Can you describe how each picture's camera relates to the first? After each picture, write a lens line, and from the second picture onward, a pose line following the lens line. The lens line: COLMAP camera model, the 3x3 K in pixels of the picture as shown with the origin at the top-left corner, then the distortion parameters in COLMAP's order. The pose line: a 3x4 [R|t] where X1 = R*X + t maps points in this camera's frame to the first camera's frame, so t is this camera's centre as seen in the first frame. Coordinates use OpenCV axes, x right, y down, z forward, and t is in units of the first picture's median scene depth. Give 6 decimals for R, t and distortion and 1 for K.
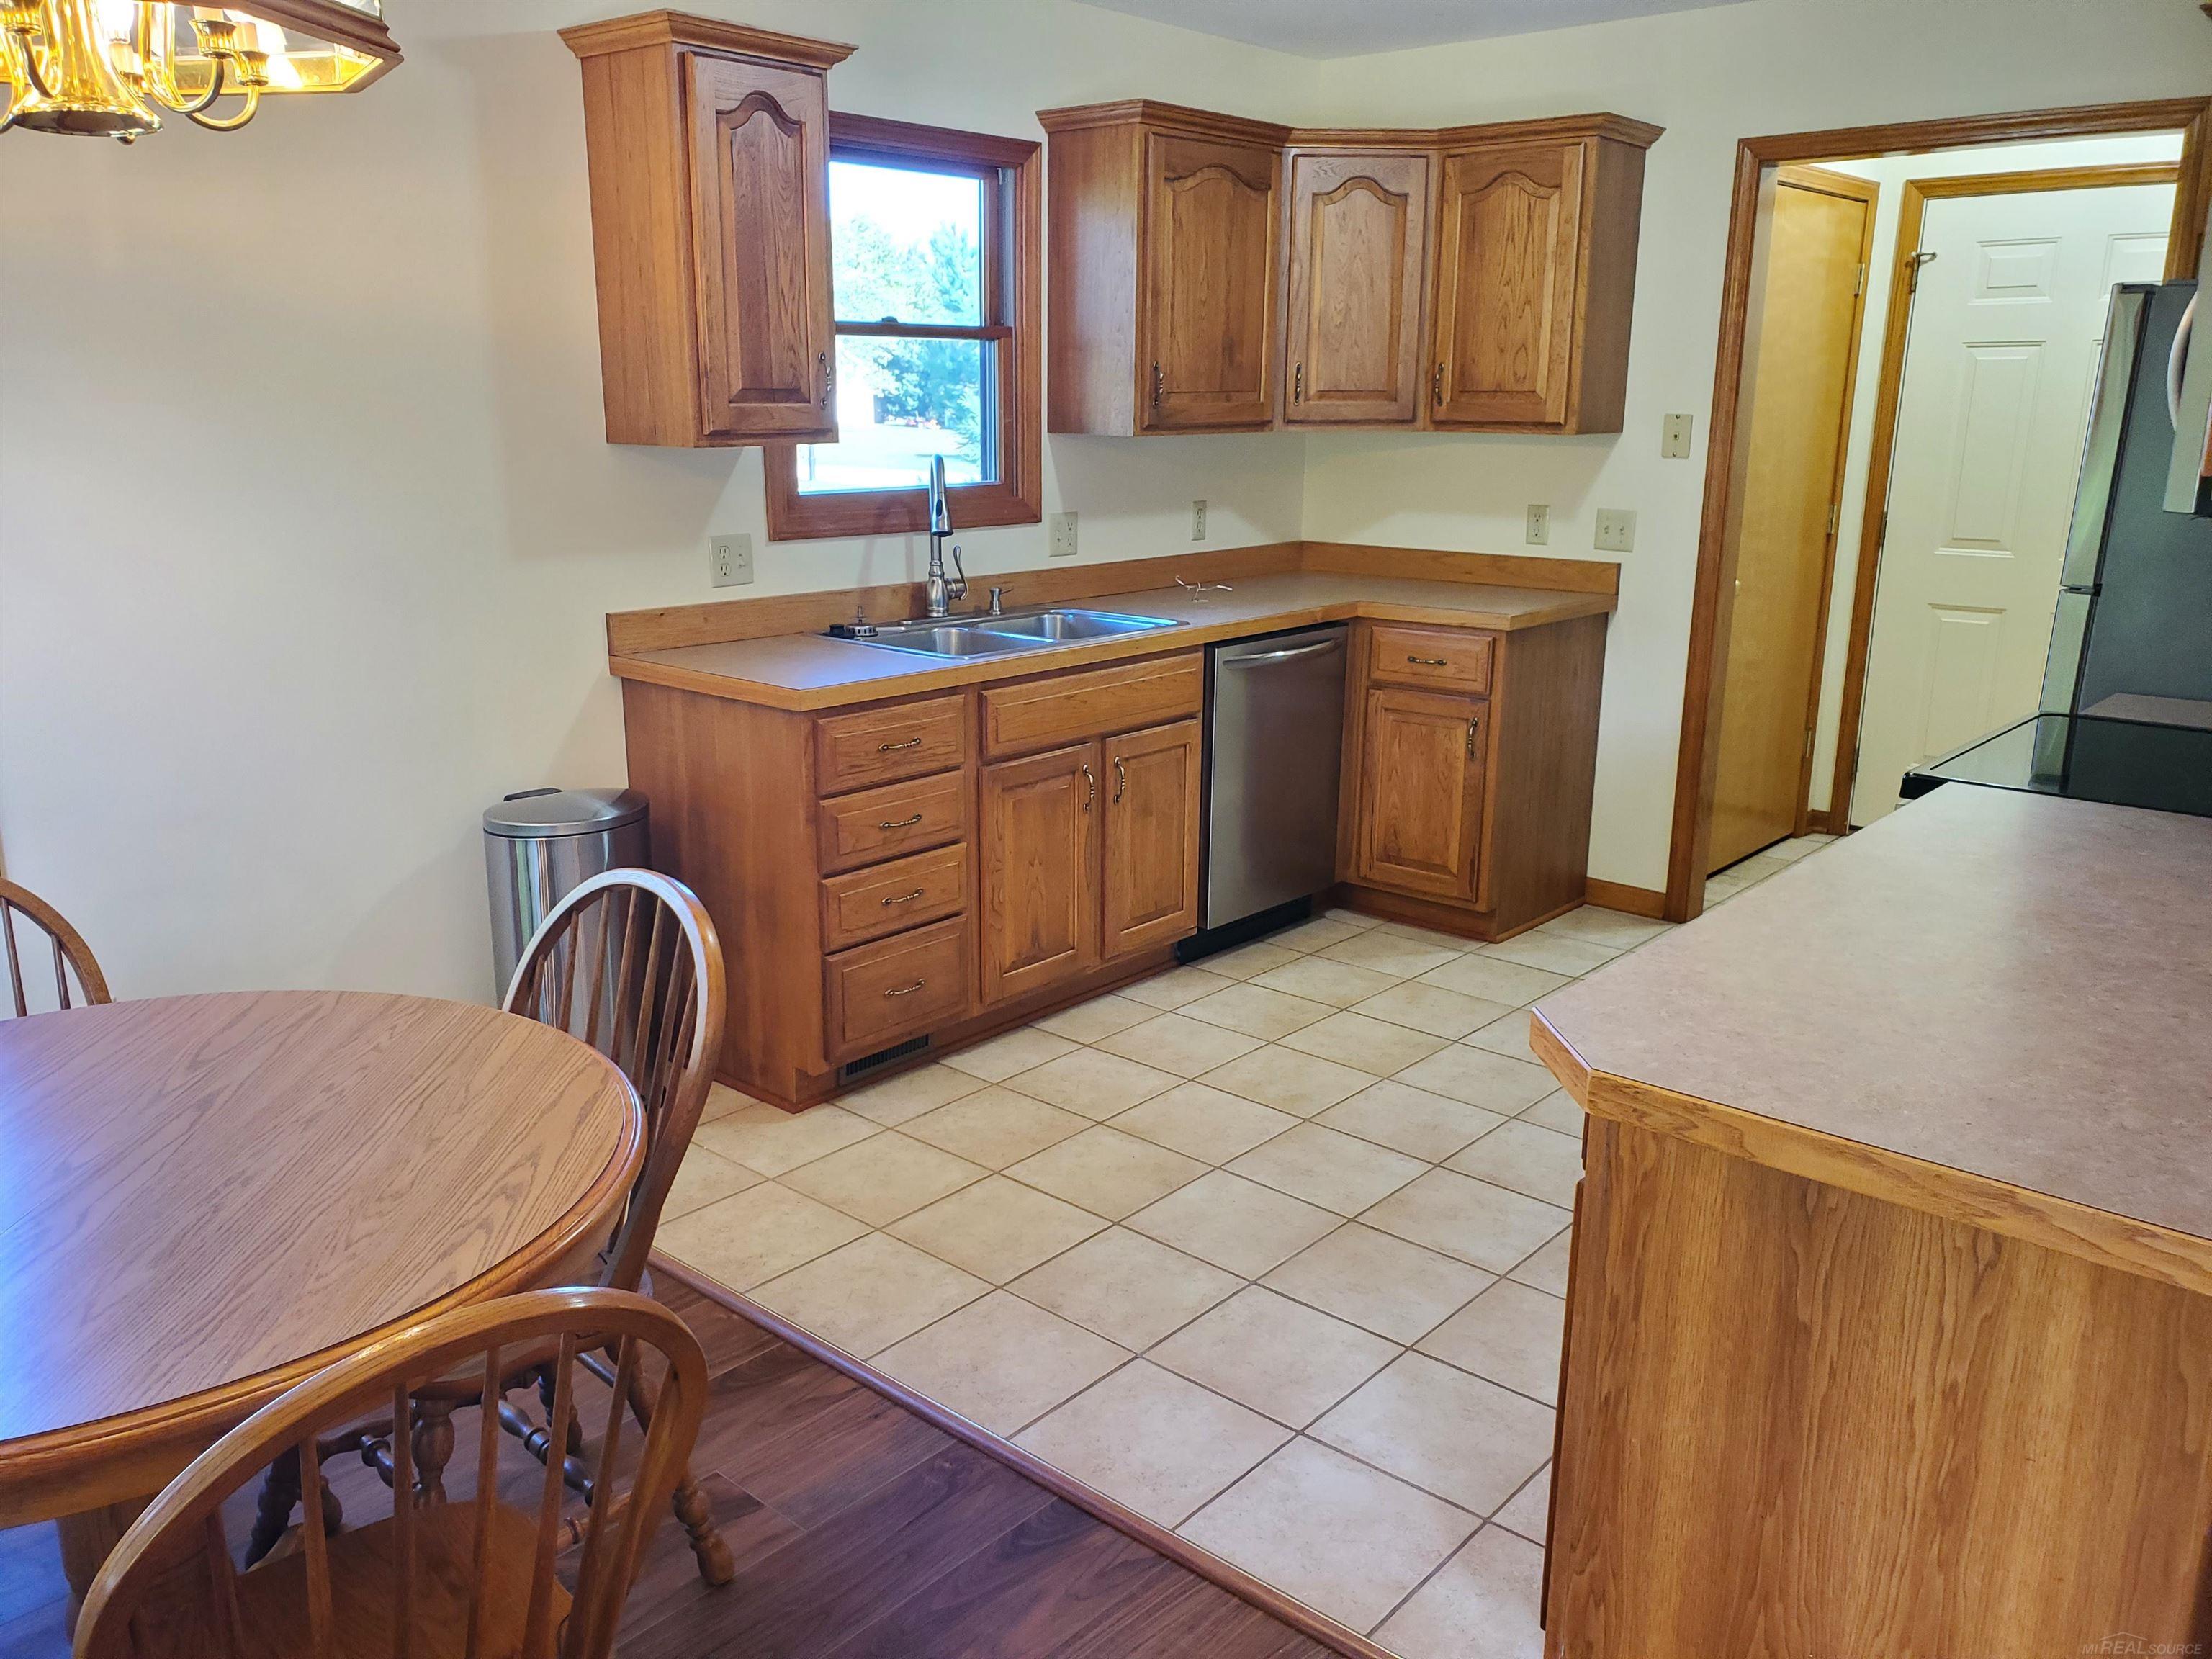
lens RADIAL K [[1733.2, 0, 1093.6], [0, 1733.2, 813.6], [0, 0, 1]] dist [0.148074, -0.226998]
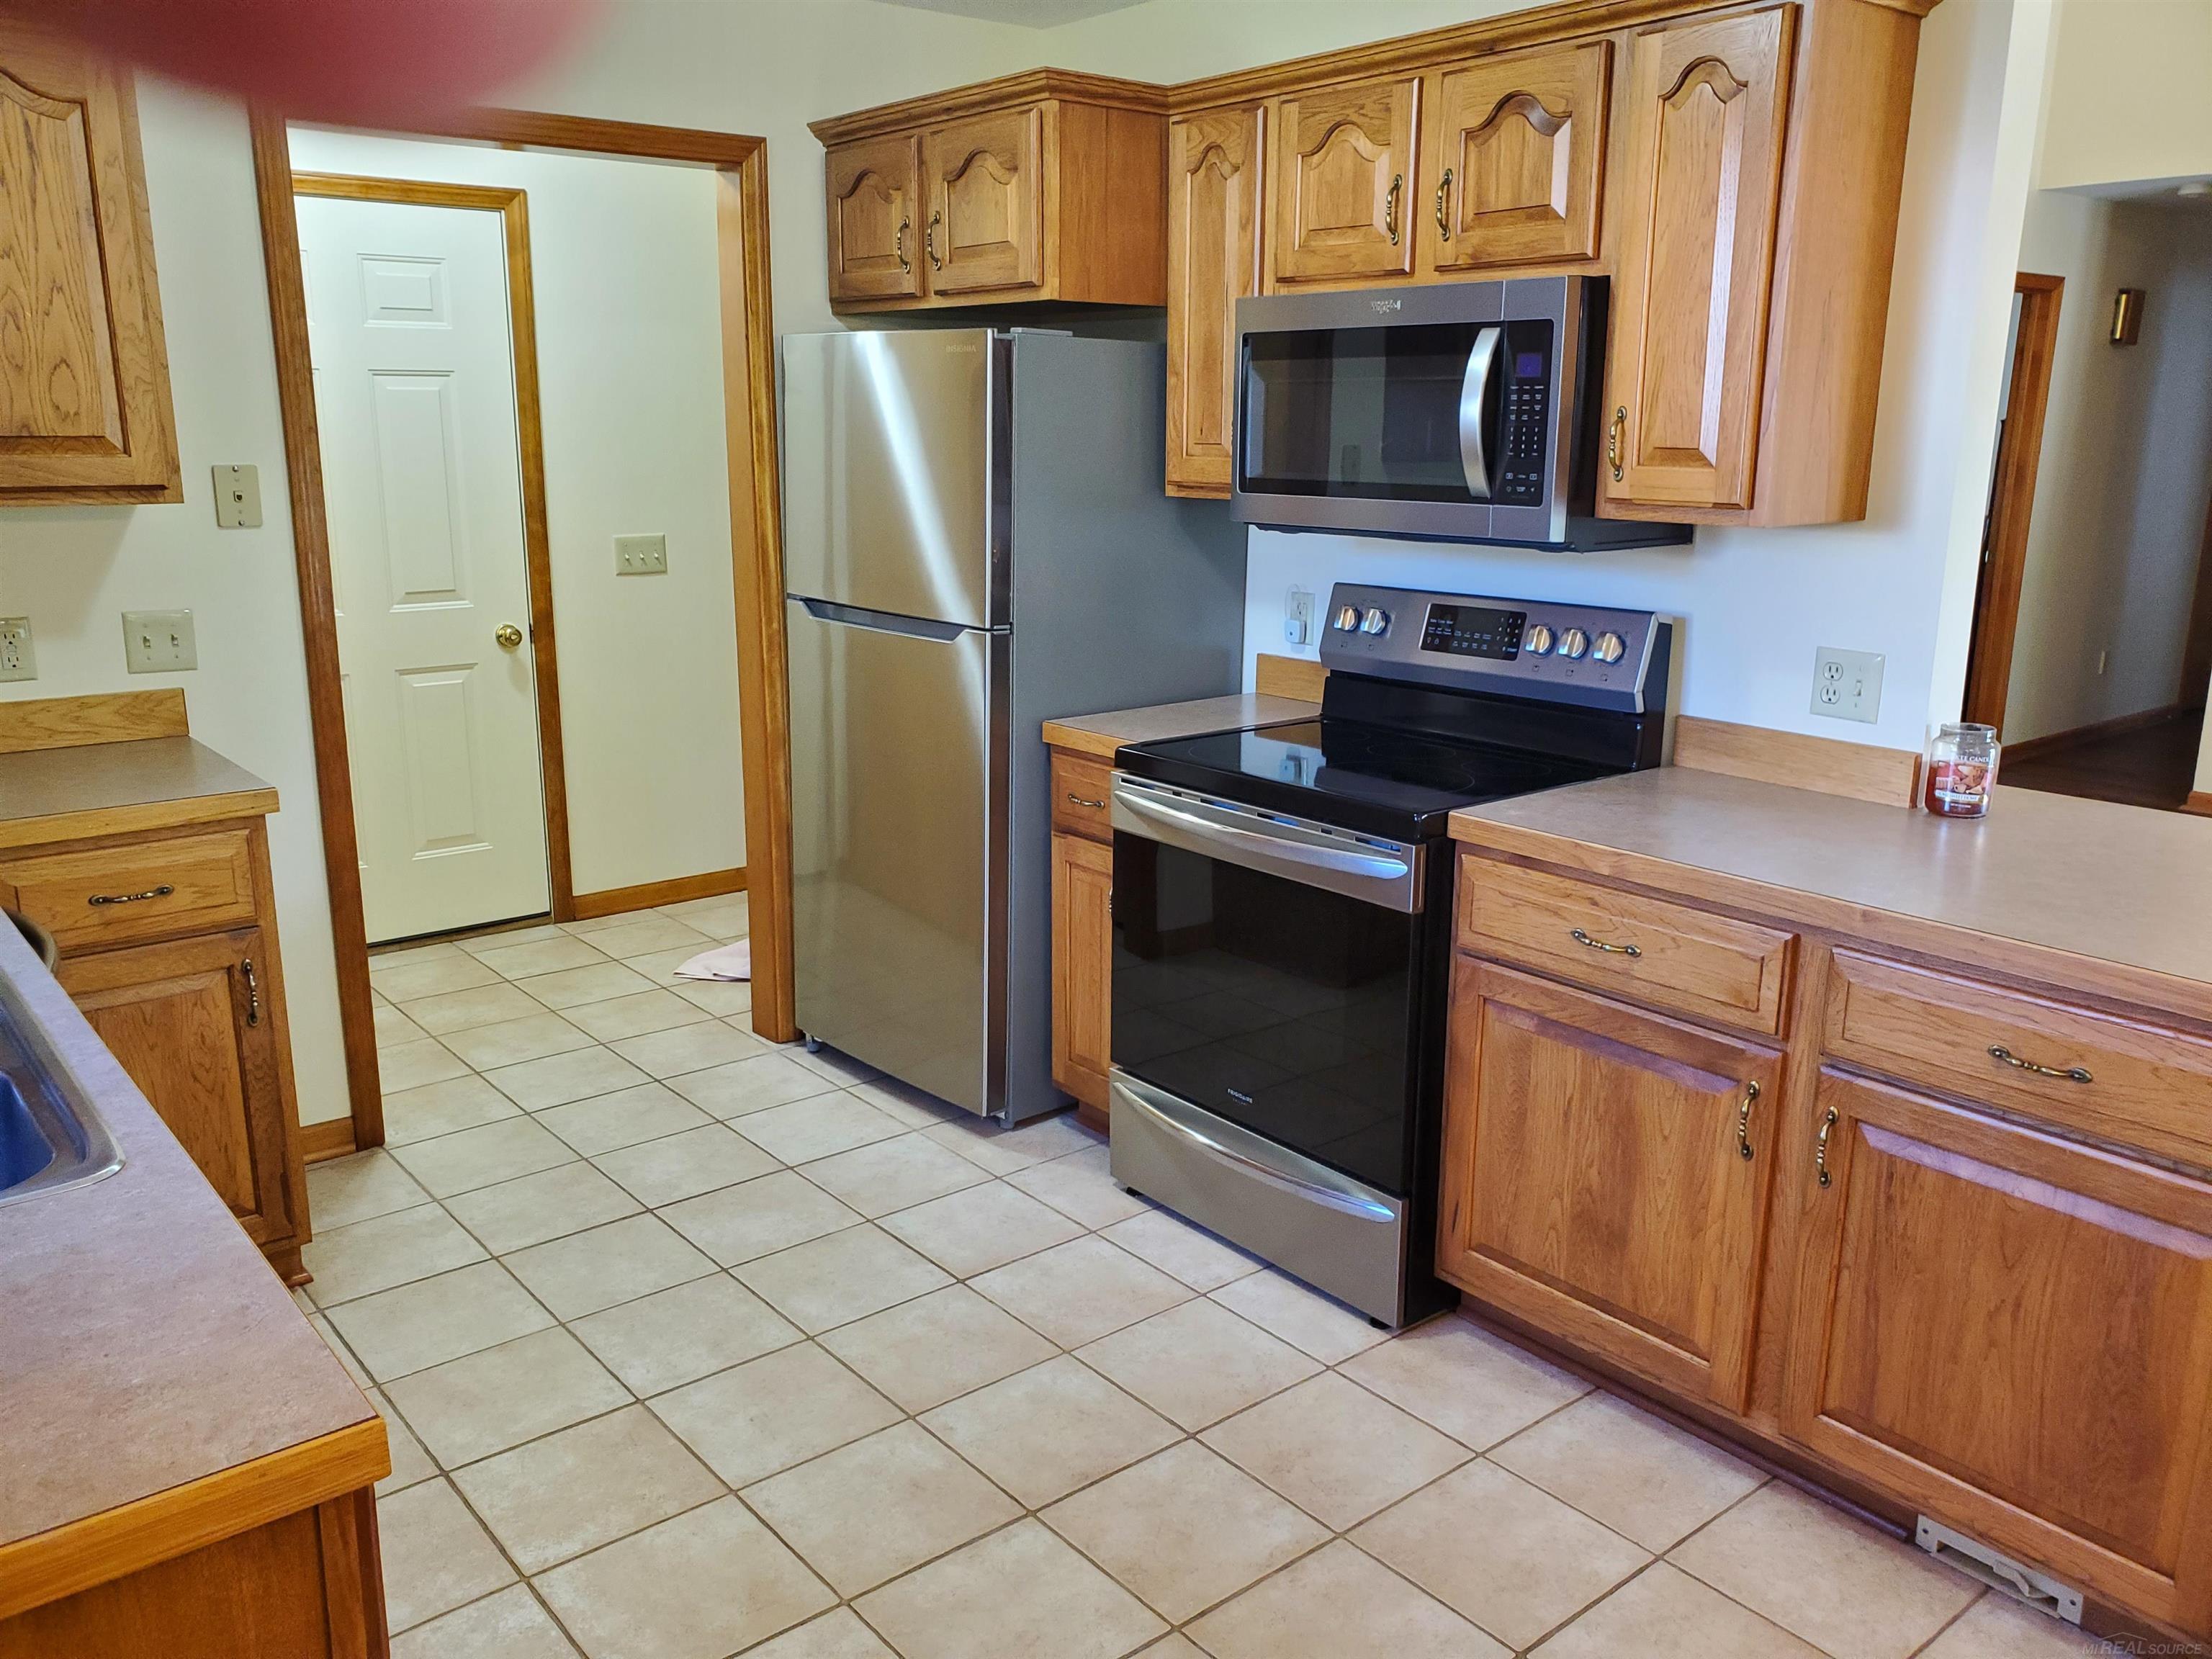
lens RADIAL K [[1756.2, 0, 1108.7], [0, 1756.2, 833.3], [0, 0, 1]] dist [0.000915, 0.000858]
pose [[0.166448, -0.237802, 0.956946, -0.316299], [0.232408, 0.952604, 0.196298, -0.149610], [-0.958270, 0.189728, 0.213826, 0.570033]]
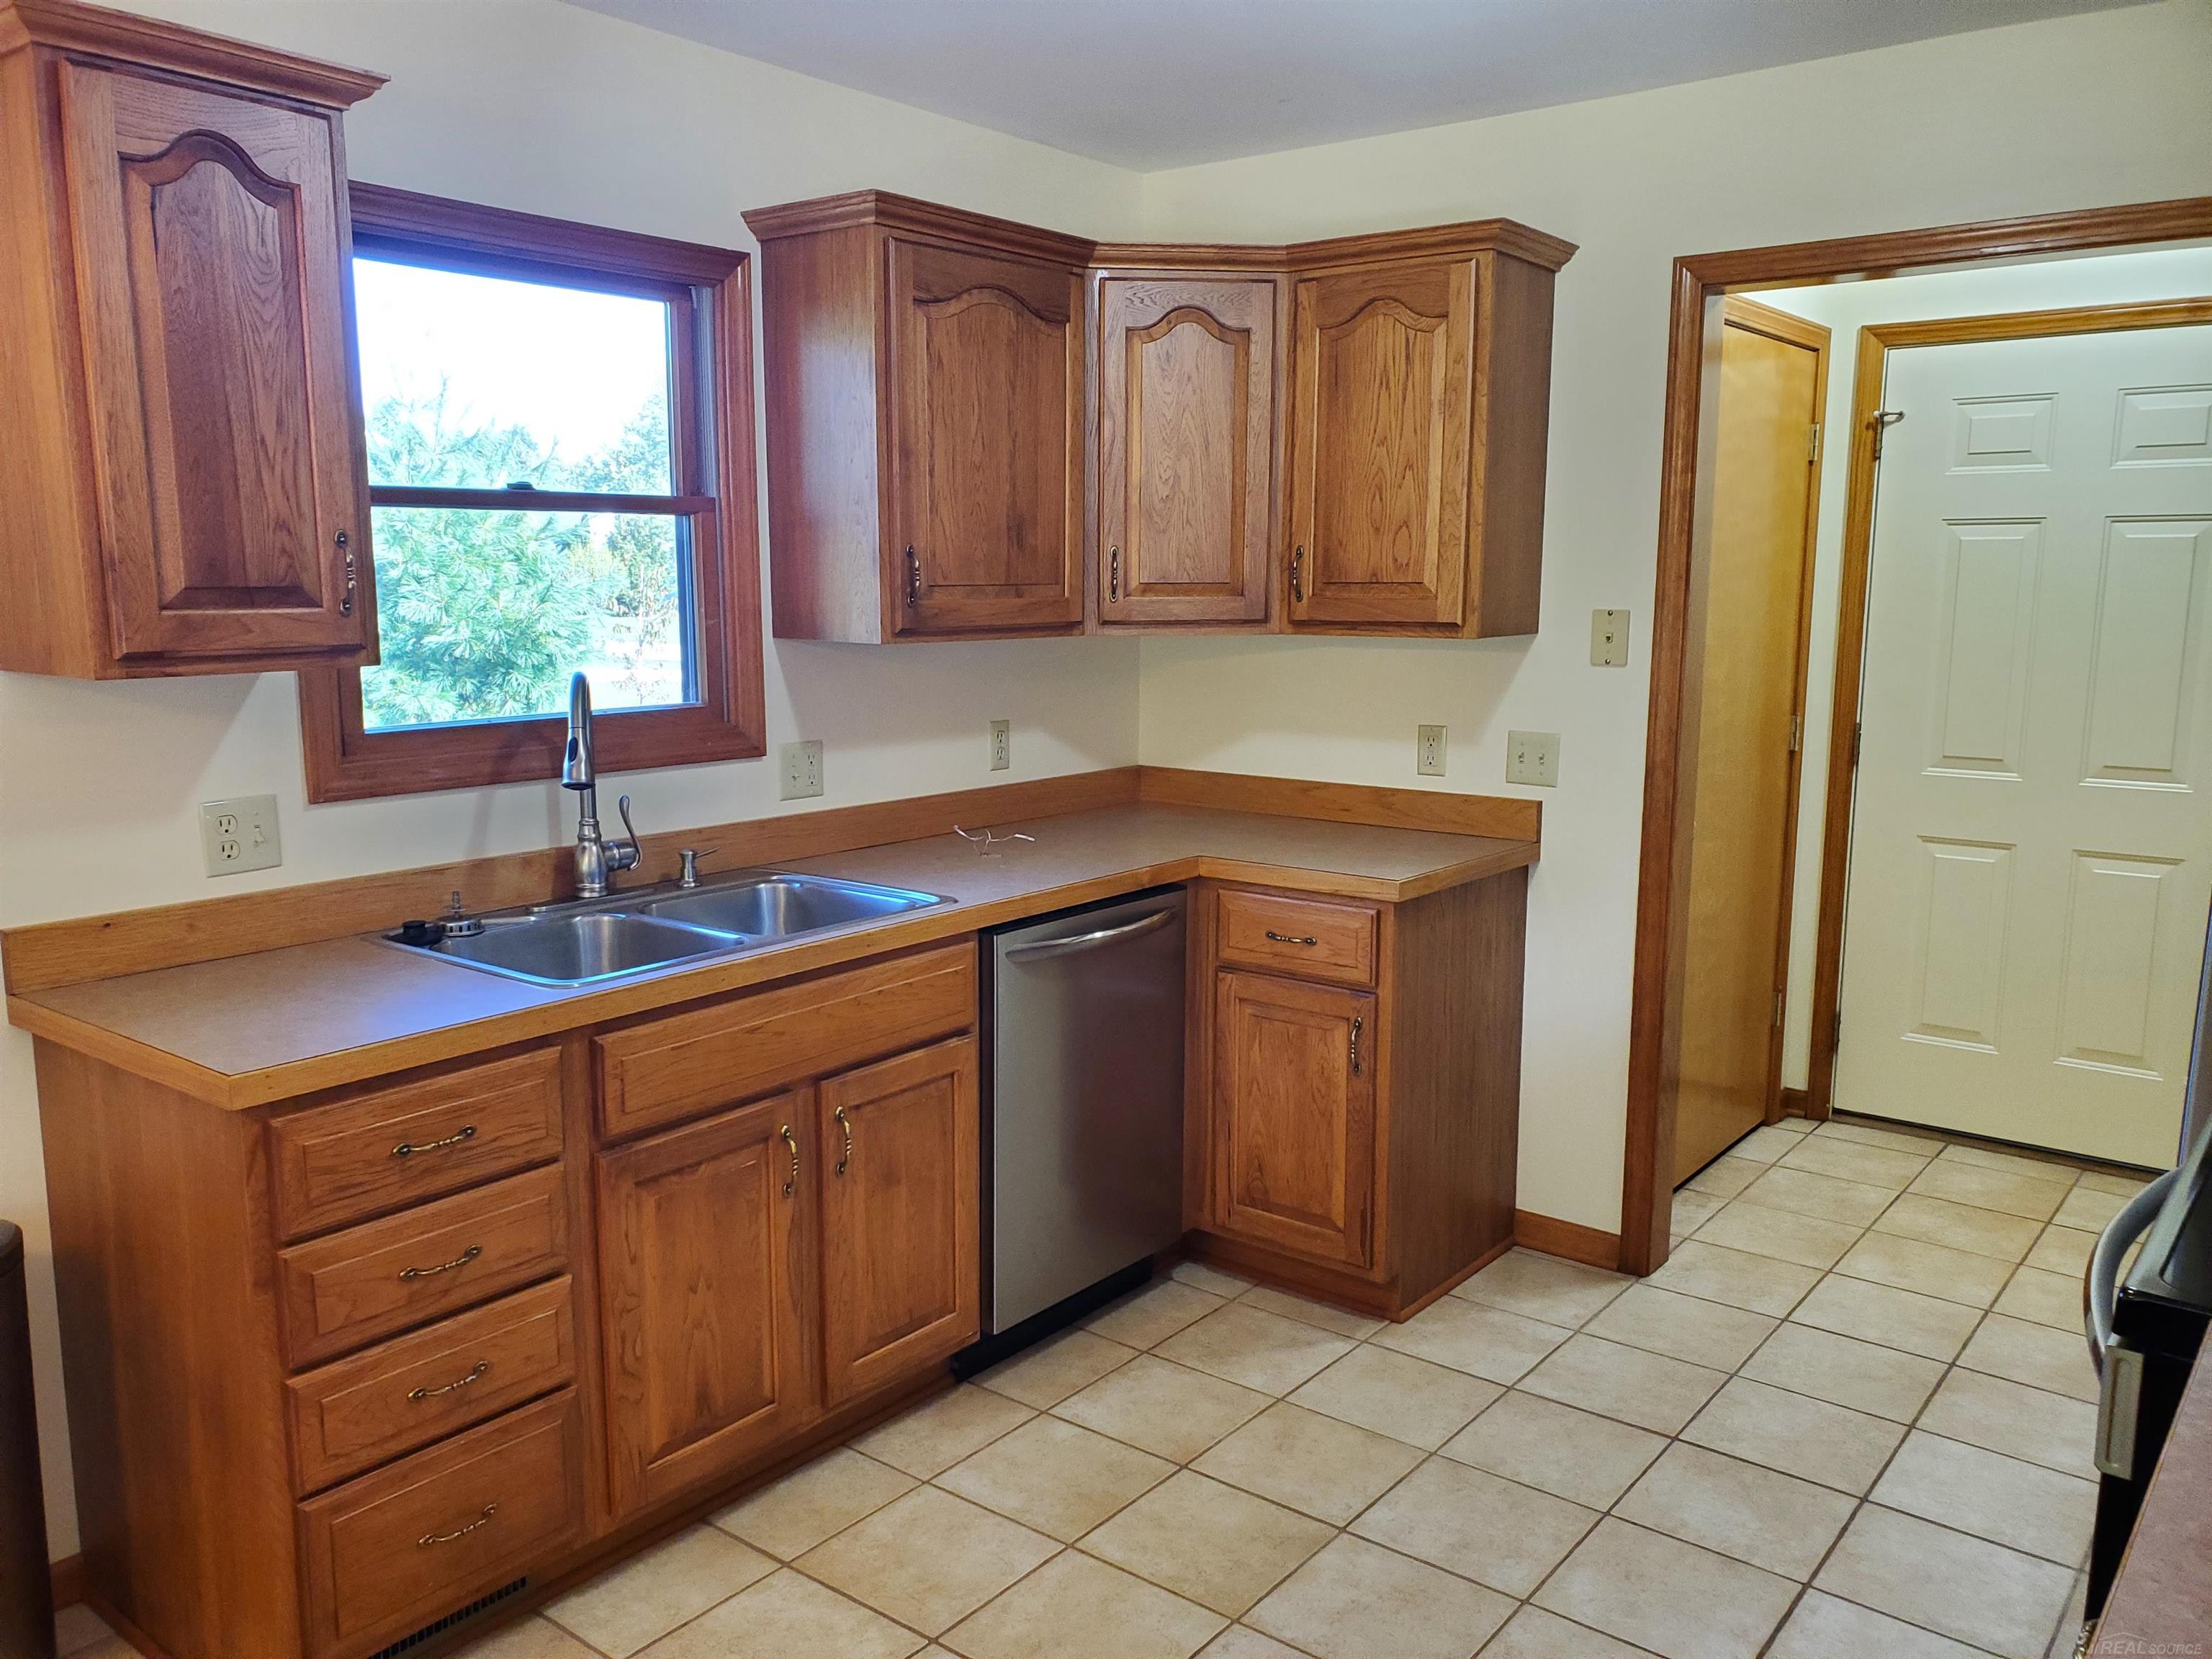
lens RADIAL K [[1714.3, 0, 1081.9], [0, 1714.3, 853.9], [0, 0, 1]] dist [0.258687, -0.514202]
pose [[0.998984, -0.013803, 0.042907, 0.072330], [0.017163, 0.996731, -0.078951, -0.068383], [-0.041677, 0.079607, 0.995955, 0.275120]]
